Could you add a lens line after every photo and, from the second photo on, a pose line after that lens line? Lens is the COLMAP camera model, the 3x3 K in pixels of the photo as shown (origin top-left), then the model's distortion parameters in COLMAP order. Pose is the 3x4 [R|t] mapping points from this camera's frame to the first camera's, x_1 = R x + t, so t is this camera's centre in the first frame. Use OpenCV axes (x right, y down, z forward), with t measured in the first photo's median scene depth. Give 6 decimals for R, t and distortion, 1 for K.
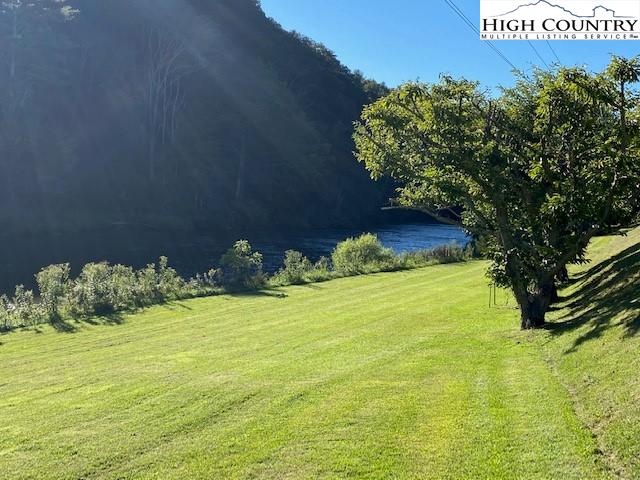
lens RADIAL K [[744.8, 0, 320.0], [0, 744.8, 240.0], [0, 0, 1]] dist [0.069254, -0.028026]
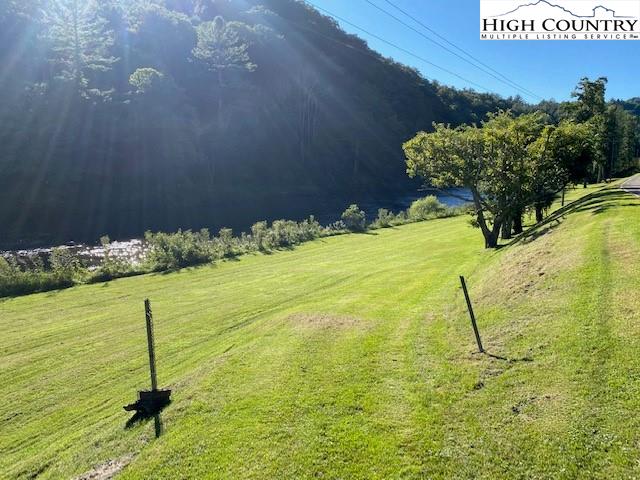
lens RADIAL K [[490.9, 0, 320.0], [0, 490.9, 240.0], [0, 0, 1]] dist [-0.003418, -0.001968]
pose [[0.981607, -0.022944, -0.189531, 0.049203], [0.039496, 0.995681, 0.084021, -0.020753], [0.186785, -0.089961, 0.978273, -0.238570]]
